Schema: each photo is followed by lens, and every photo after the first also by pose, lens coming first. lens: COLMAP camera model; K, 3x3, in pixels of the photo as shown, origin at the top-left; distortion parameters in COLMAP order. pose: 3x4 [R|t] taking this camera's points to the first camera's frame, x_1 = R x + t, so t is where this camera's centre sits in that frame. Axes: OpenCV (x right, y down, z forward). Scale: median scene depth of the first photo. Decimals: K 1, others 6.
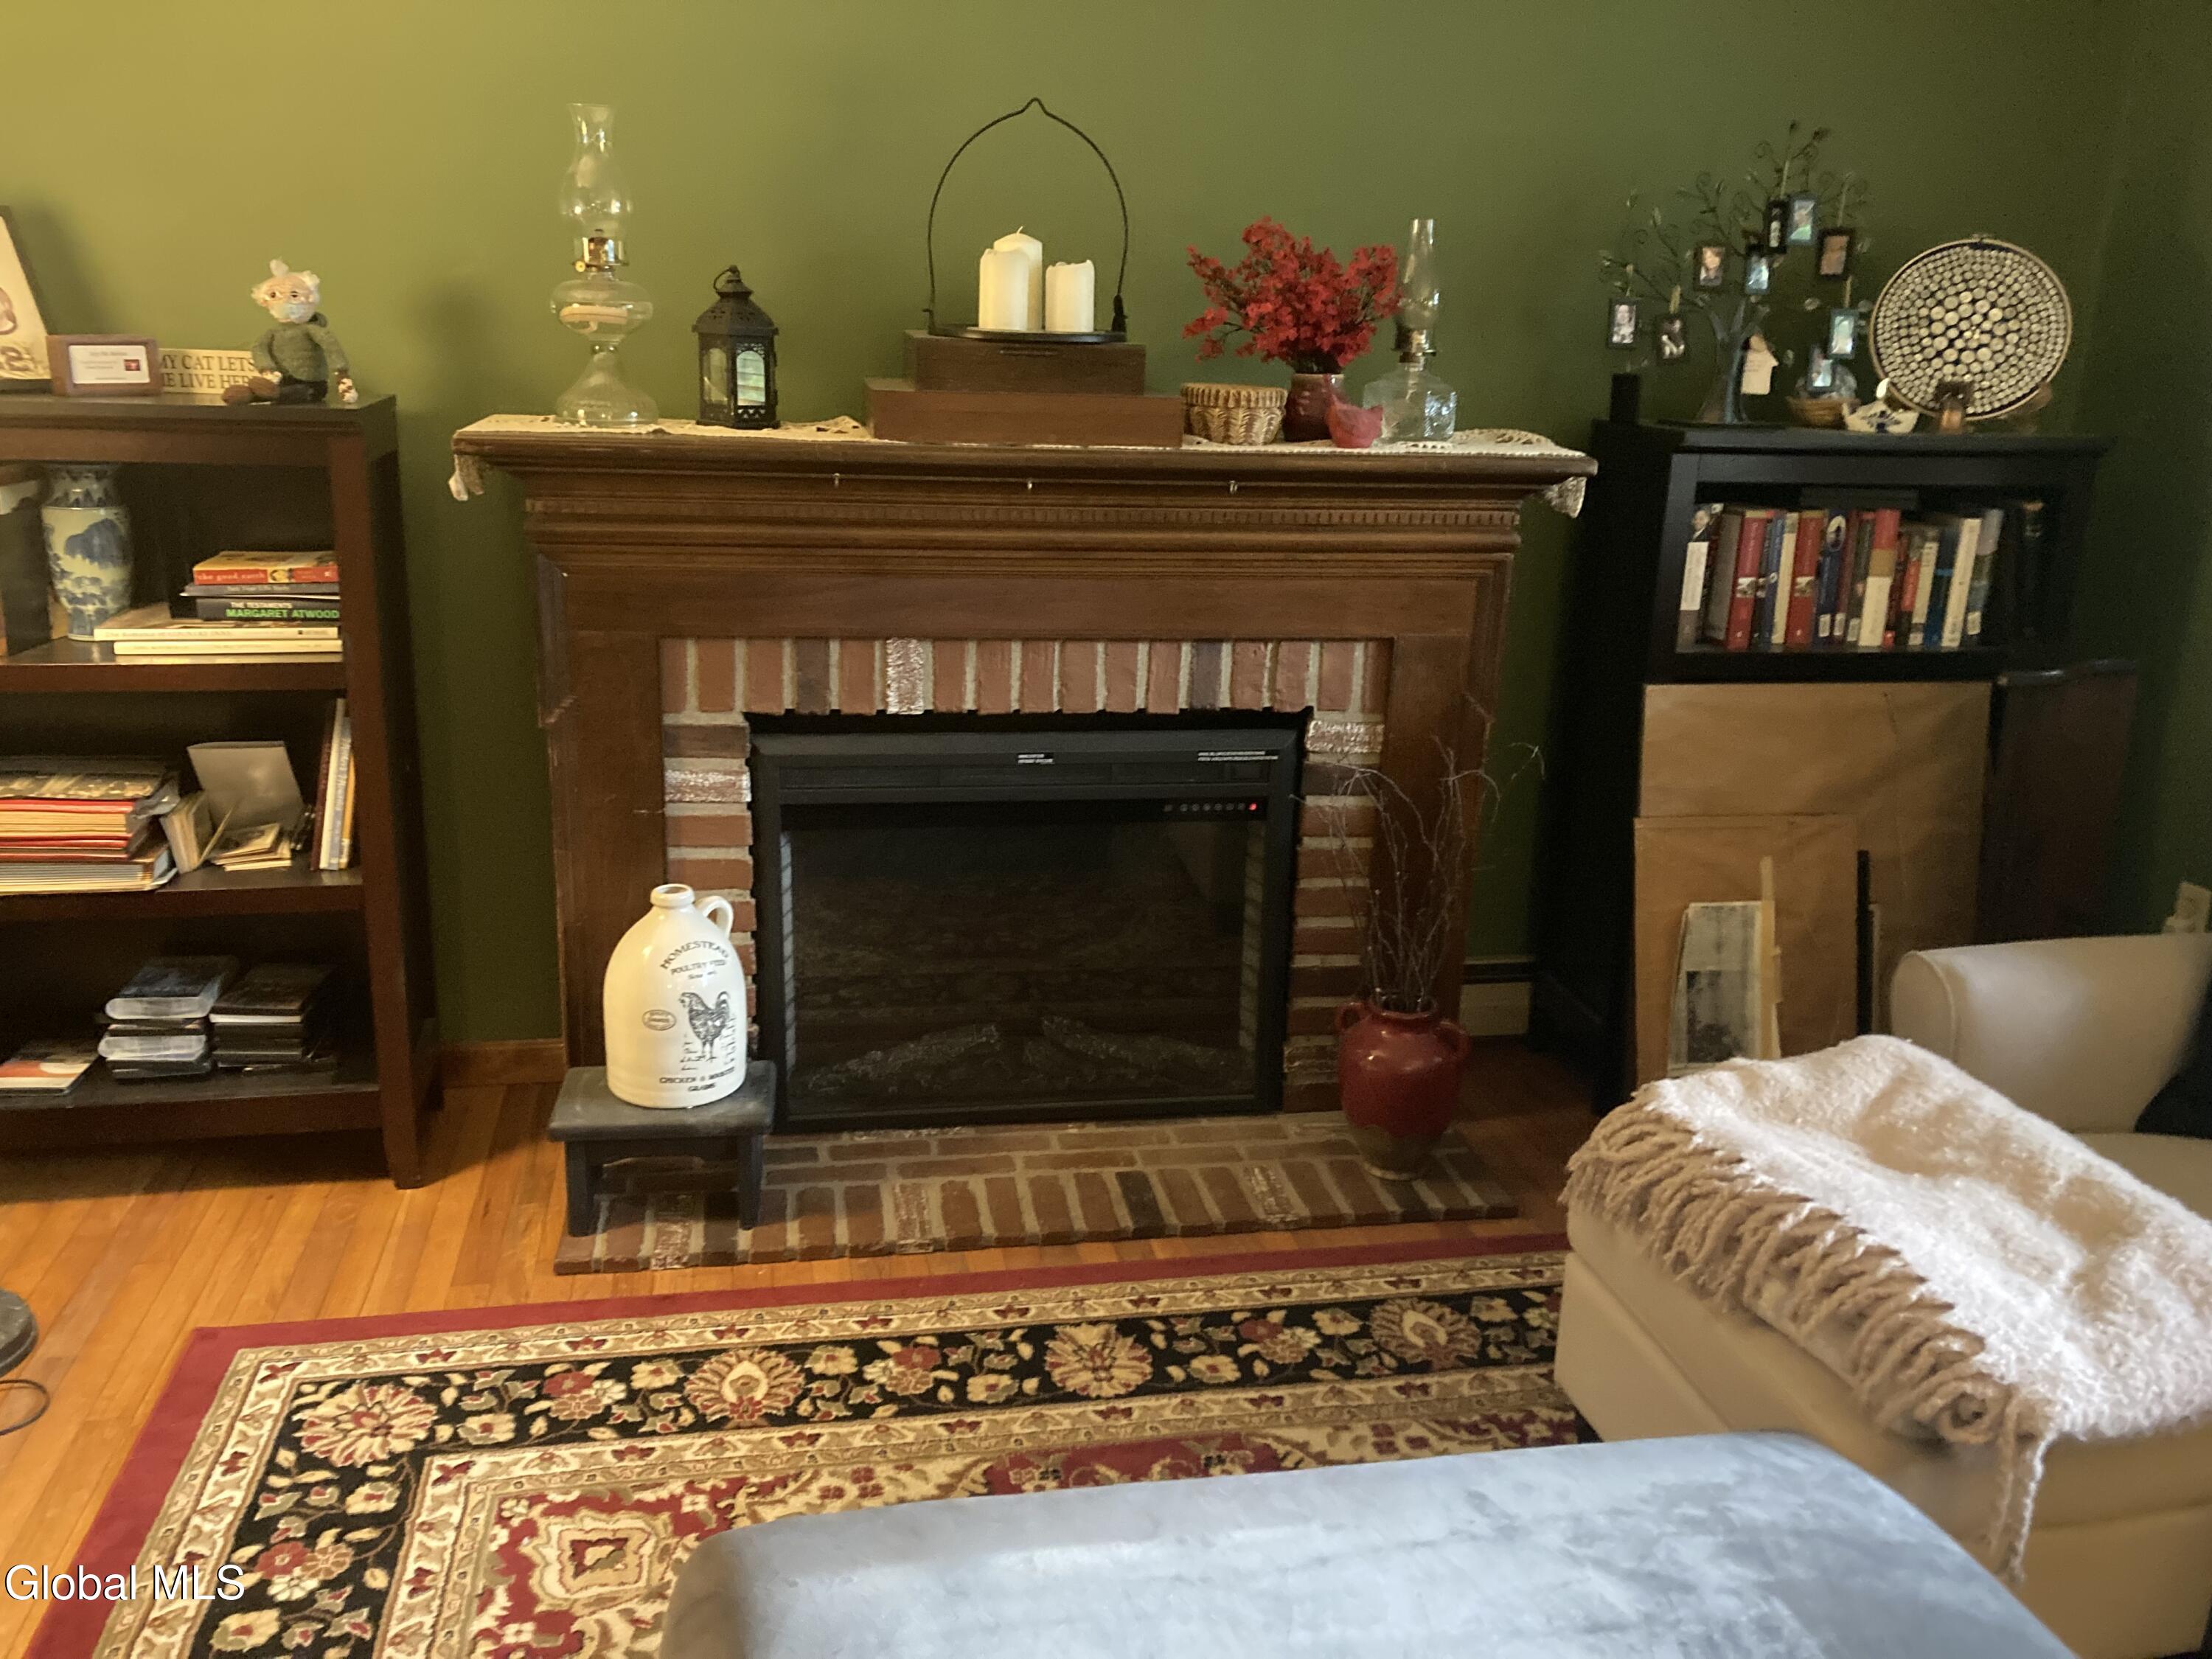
lens RADIAL K [[1796.5, 0, 1105.2], [0, 1796.5, 847.5], [0, 0, 1]] dist [0.042909, -0.040717]
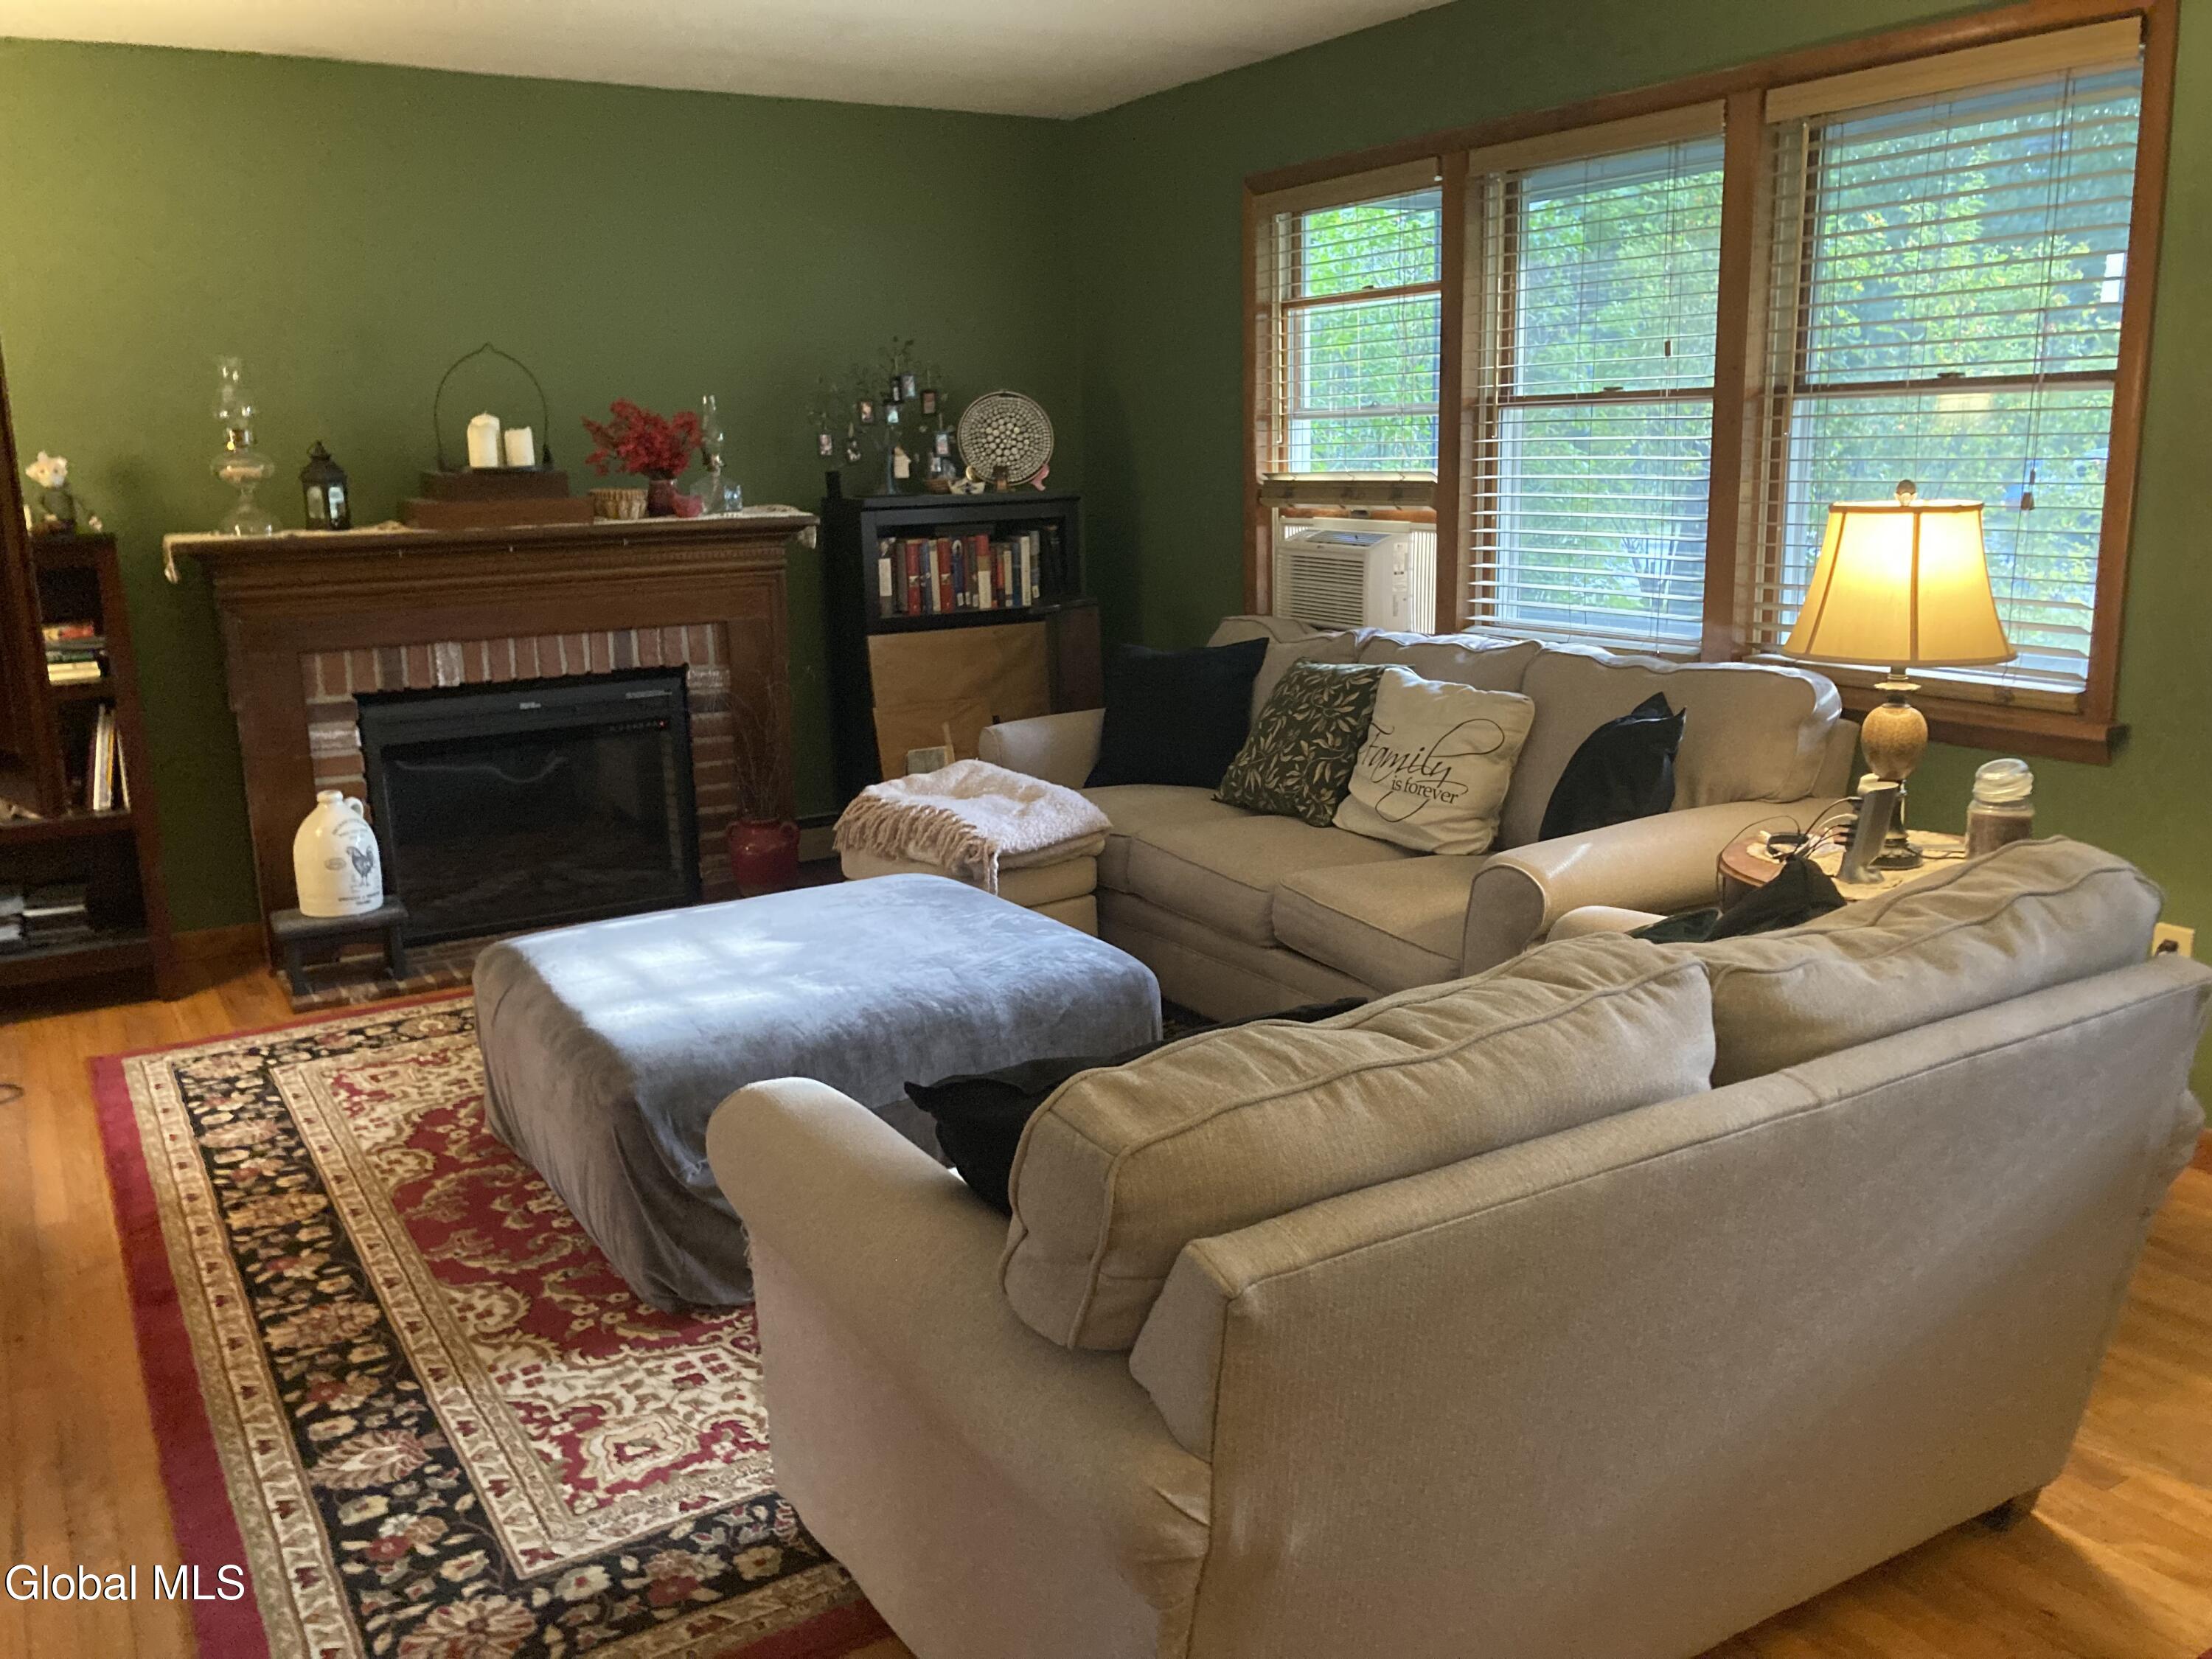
lens RADIAL K [[1748.7, 0, 1068.0], [0, 1748.7, 855.4], [0, 0, 1]] dist [0.099748, -0.142627]
pose [[0.940754, -0.132186, 0.312264, -0.106799], [0.146523, 0.988945, -0.022795, 0.219369], [-0.305799, 0.067199, 0.949722, -0.817589]]
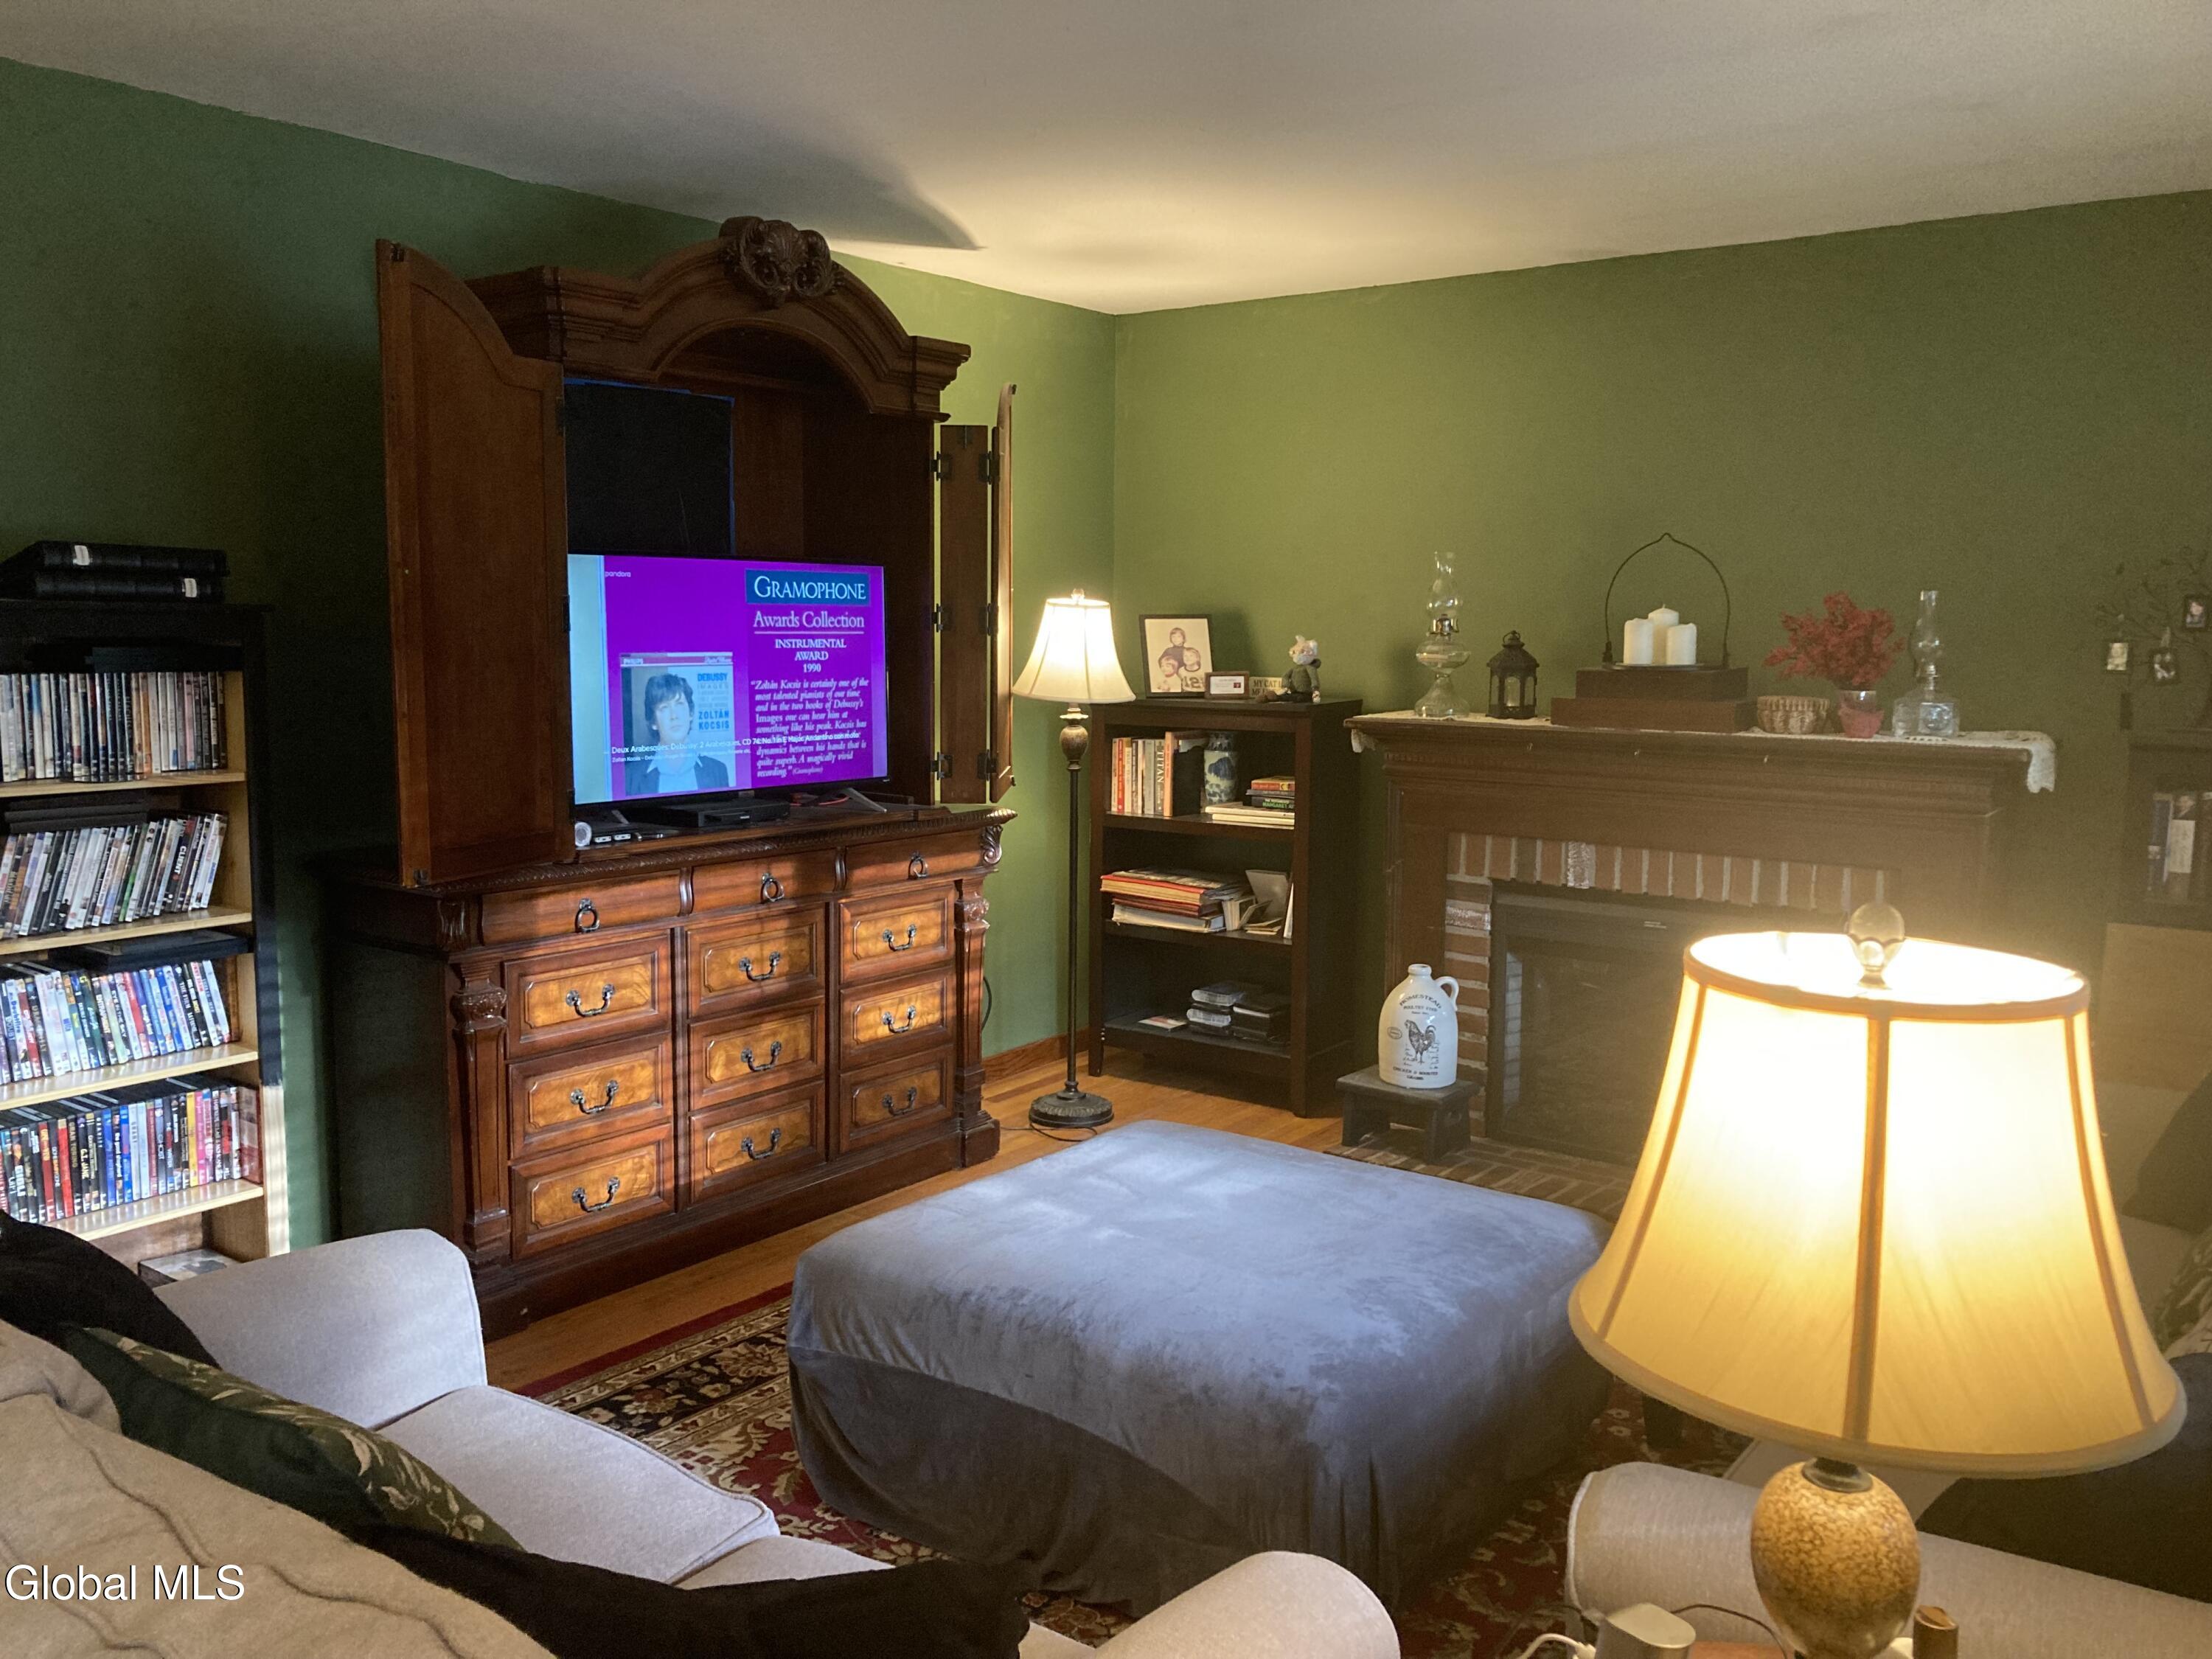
lens RADIAL K [[1748.7, 0, 1068.0], [0, 1748.7, 855.4], [0, 0, 1]] dist [0.099748, -0.142627]
pose [[0.671986, 0.076366, -0.736616, 0.779389], [-0.193519, 0.978216, -0.075127, 0.110829], [0.714832, 0.193033, 0.672126, -0.438533]]
